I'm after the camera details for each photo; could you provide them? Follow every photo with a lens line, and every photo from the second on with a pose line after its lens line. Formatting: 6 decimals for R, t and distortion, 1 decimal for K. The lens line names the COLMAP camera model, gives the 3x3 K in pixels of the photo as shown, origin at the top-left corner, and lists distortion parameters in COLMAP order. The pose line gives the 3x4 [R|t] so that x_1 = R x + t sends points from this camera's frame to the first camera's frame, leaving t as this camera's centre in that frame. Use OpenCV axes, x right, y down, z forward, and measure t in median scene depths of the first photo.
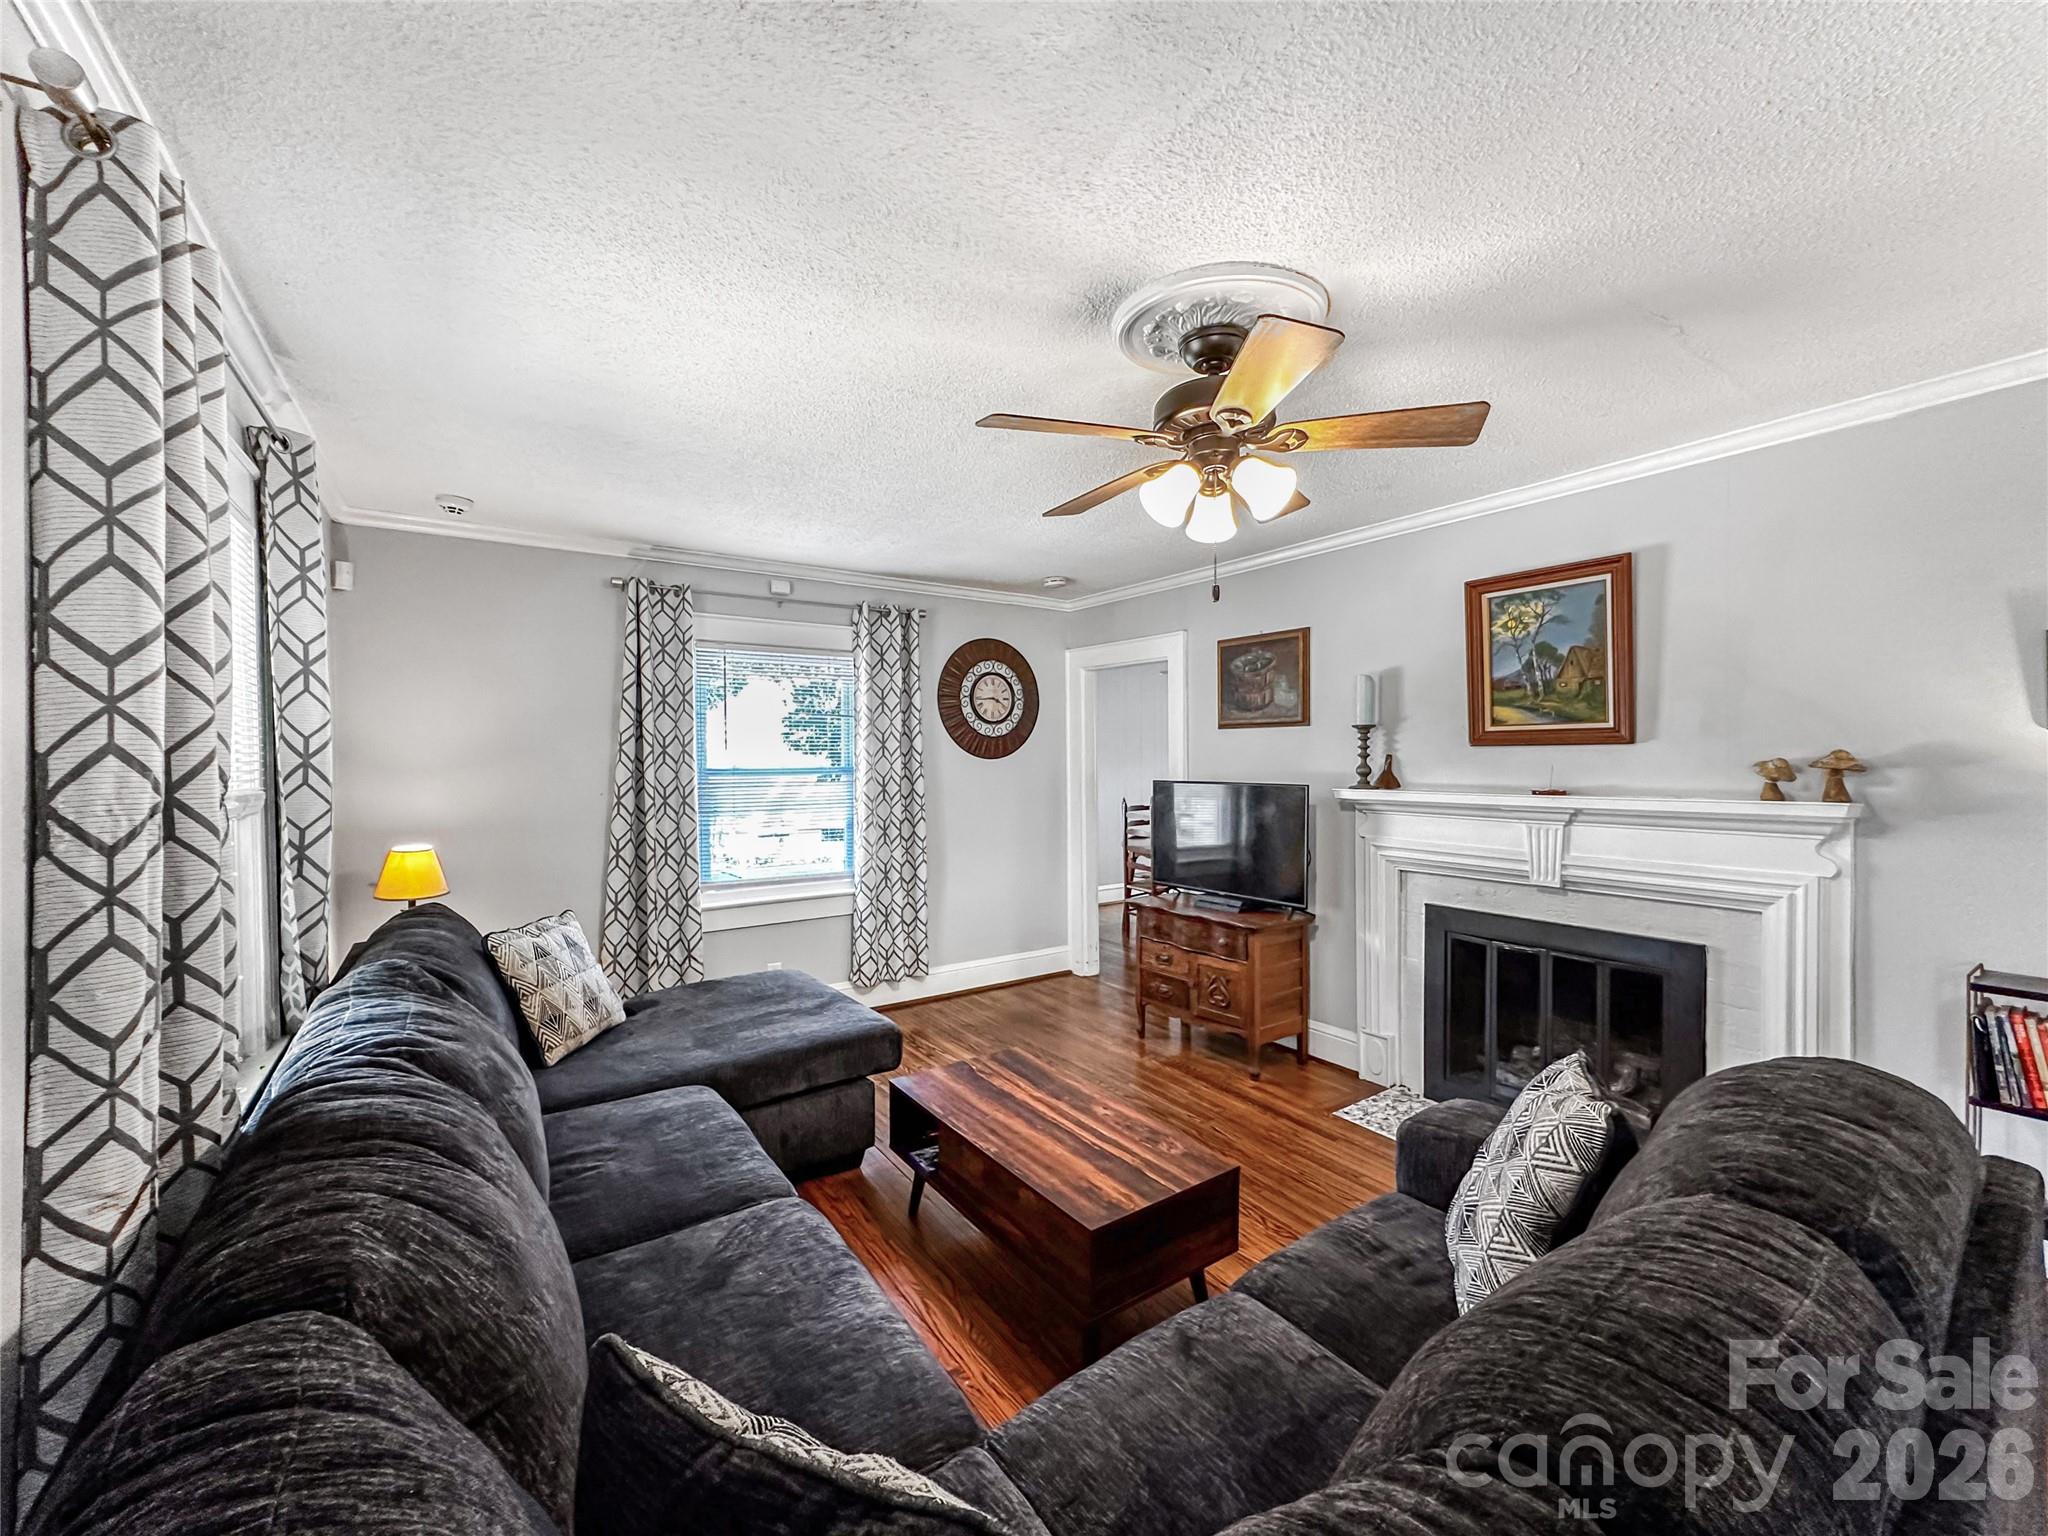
lens RADIAL K [[816.6, 0, 1025.0], [0, 816.6, 773.9], [0, 0, 1]] dist [-0.002100, -0.000136]
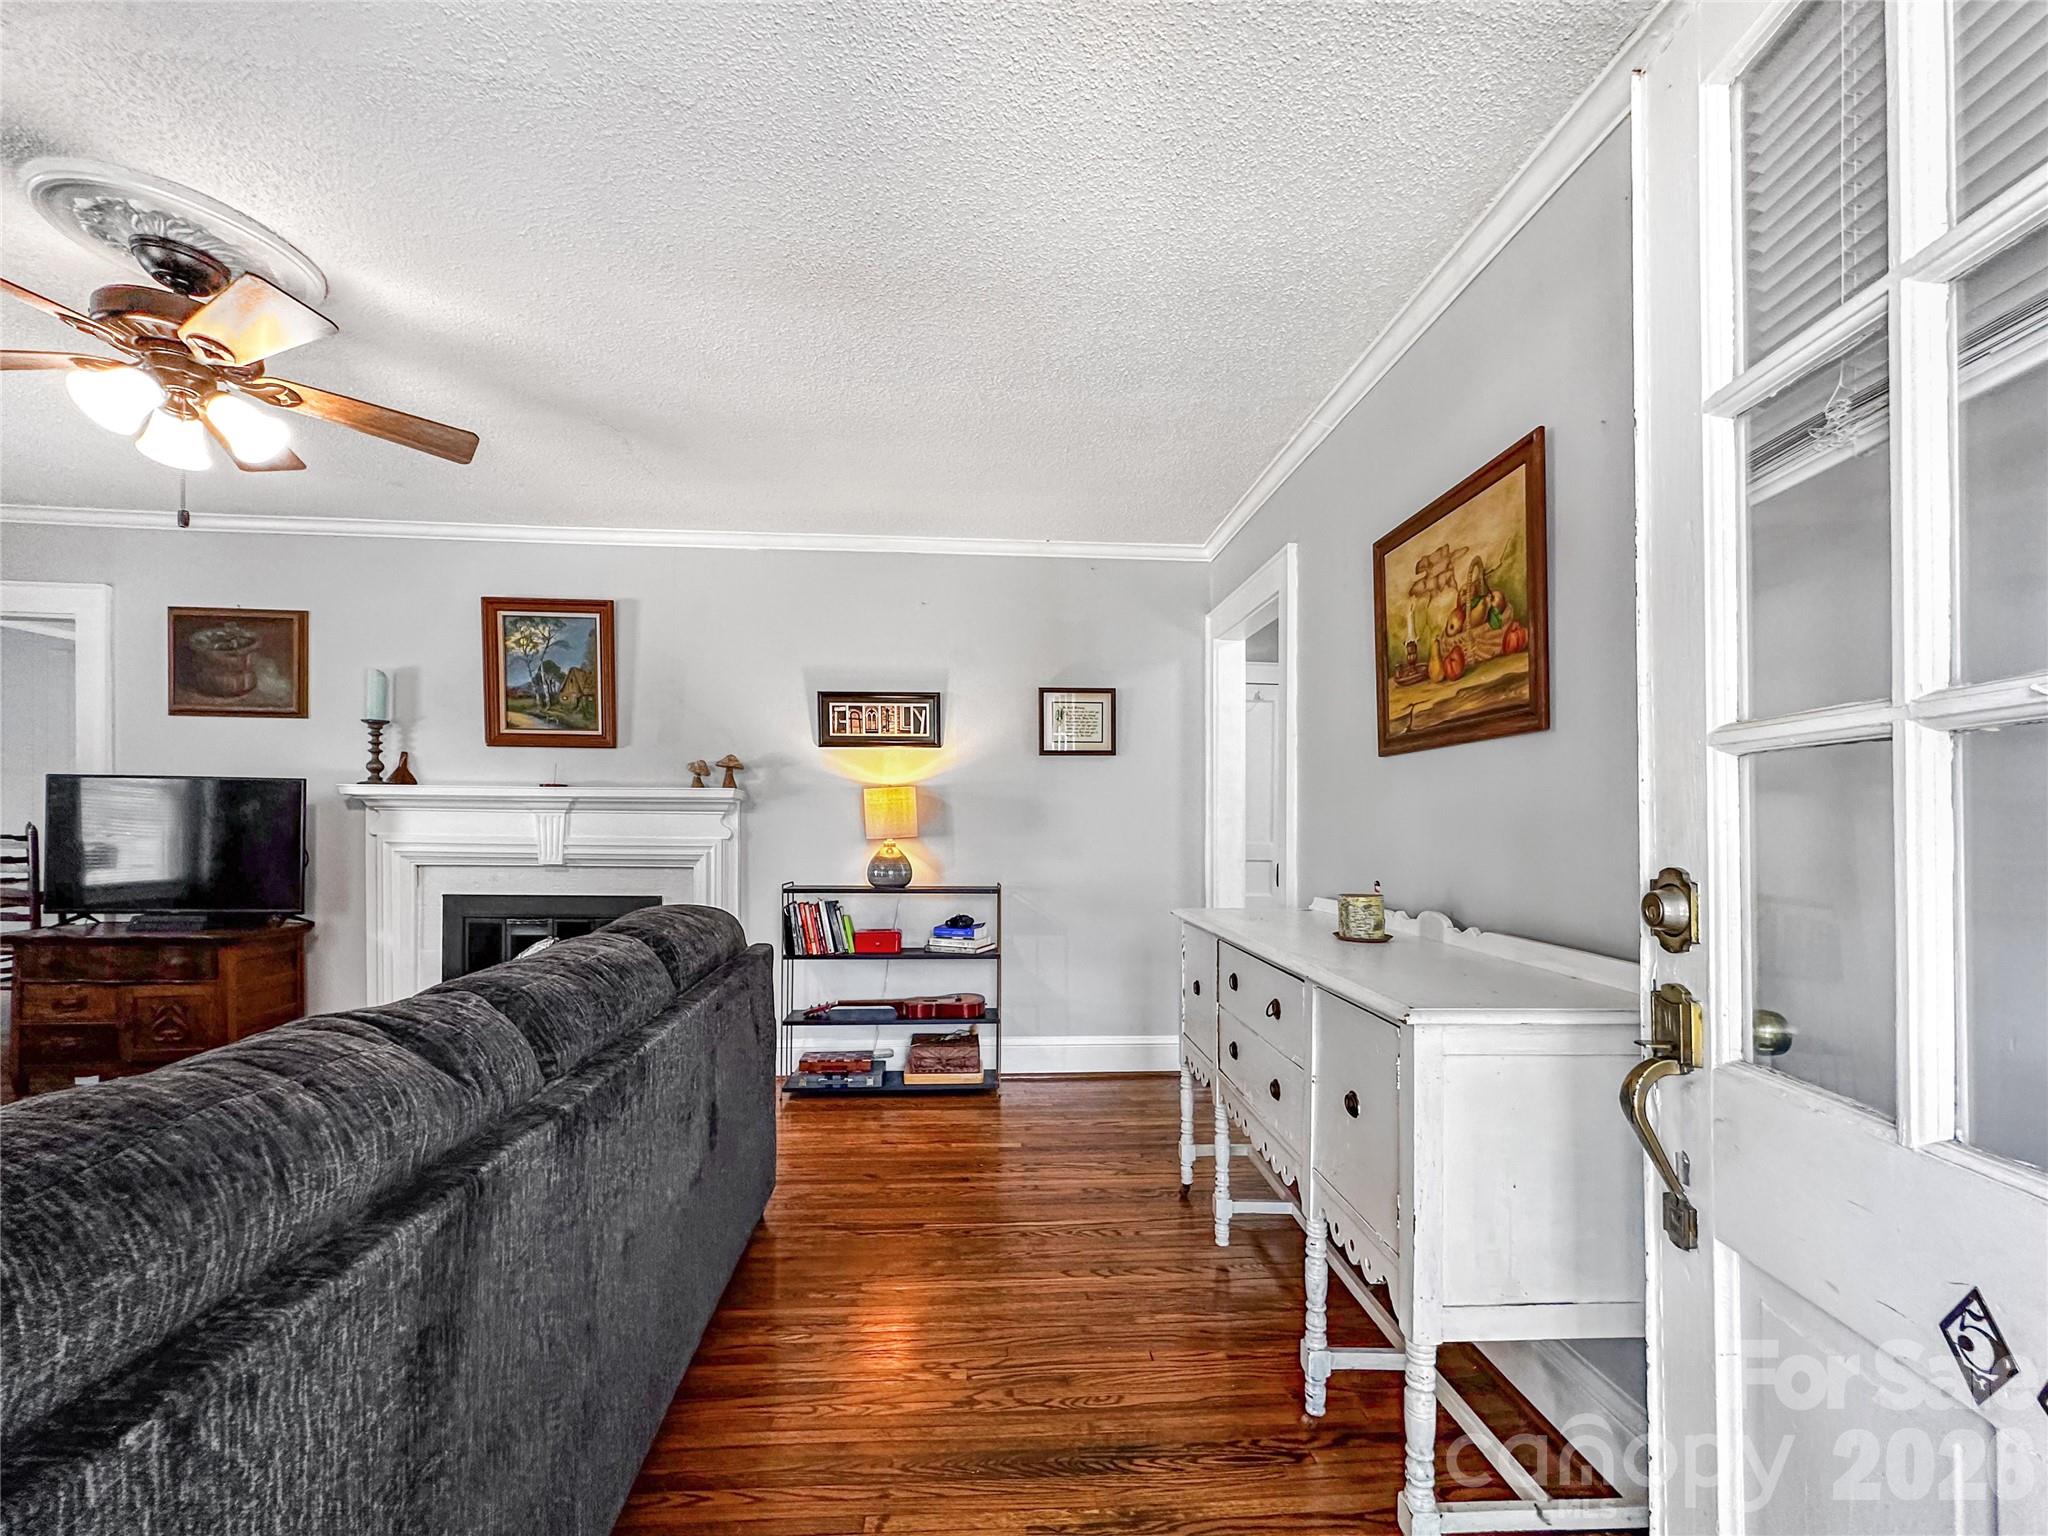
lens RADIAL K [[834.3, 0, 1019.2], [0, 834.3, 826.6], [0, 0, 1]] dist [-0.000948, -0.000285]
pose [[0.507002, 0.004322, 0.861934, -0.070120], [0.002805, 0.999974, -0.006664, 0.094066], [-0.861940, 0.005797, 0.506977, -0.217994]]
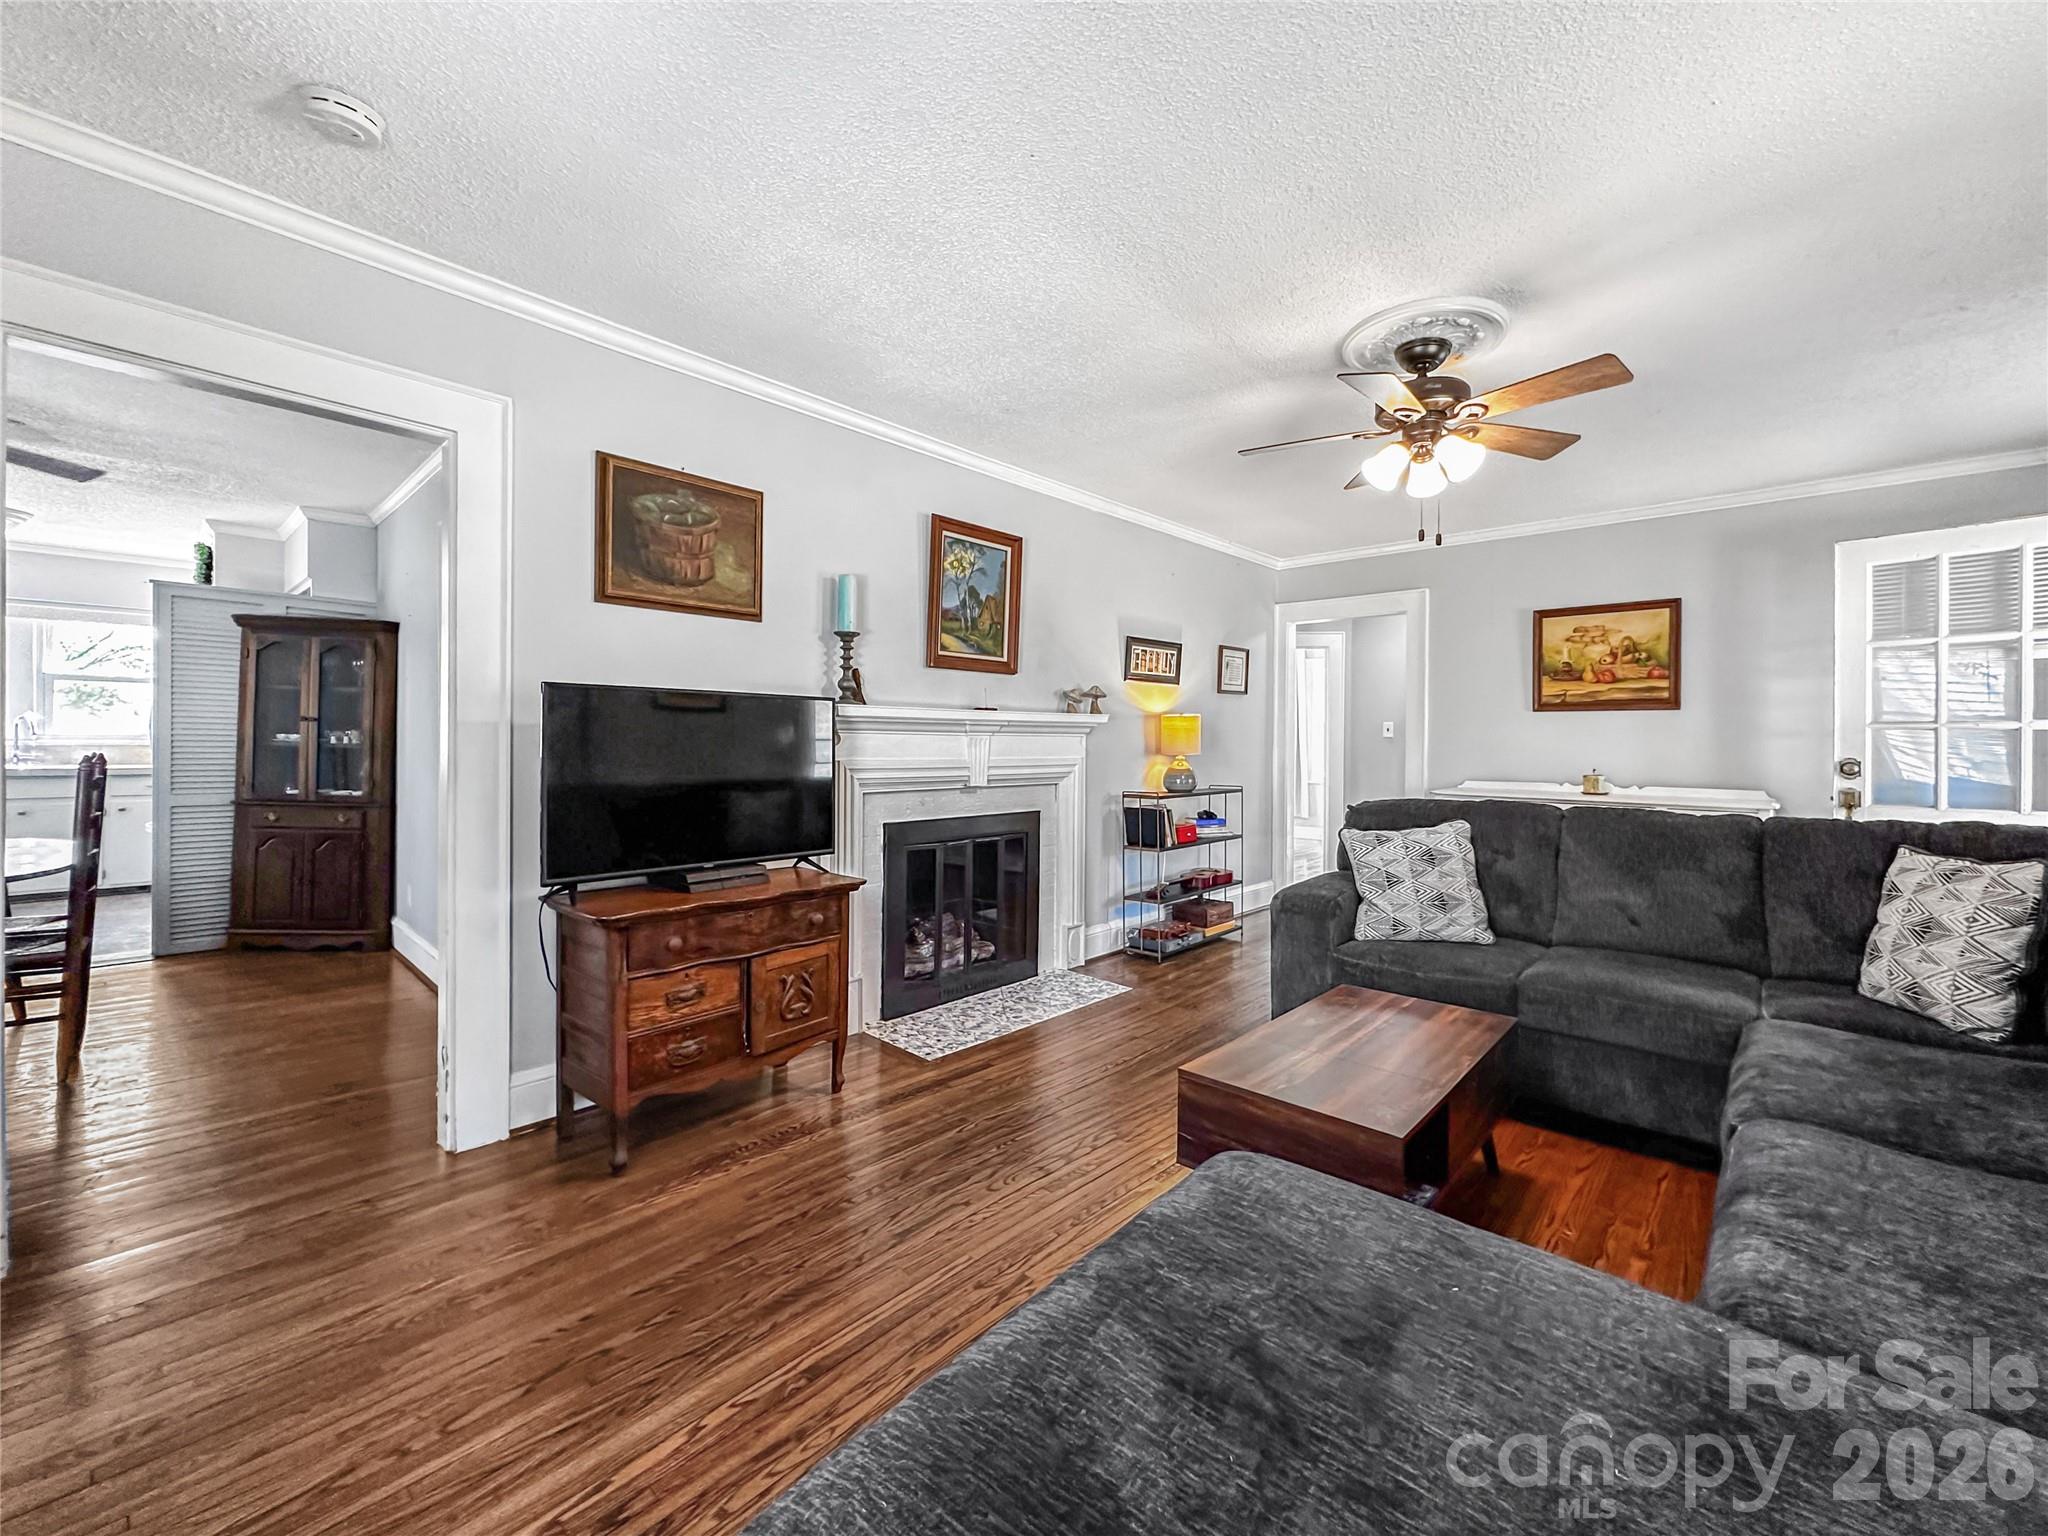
lens RADIAL K [[832.8, 0, 1032.4], [0, 832.8, 743.1], [0, 0, 1]] dist [-0.000314, 0.000225]
pose [[-0.224621, -0.004034, 0.974438, -0.613384], [0.009055, 0.999940, 0.006227, 0.067564], [-0.974404, 0.010222, -0.224571, 1.228162]]
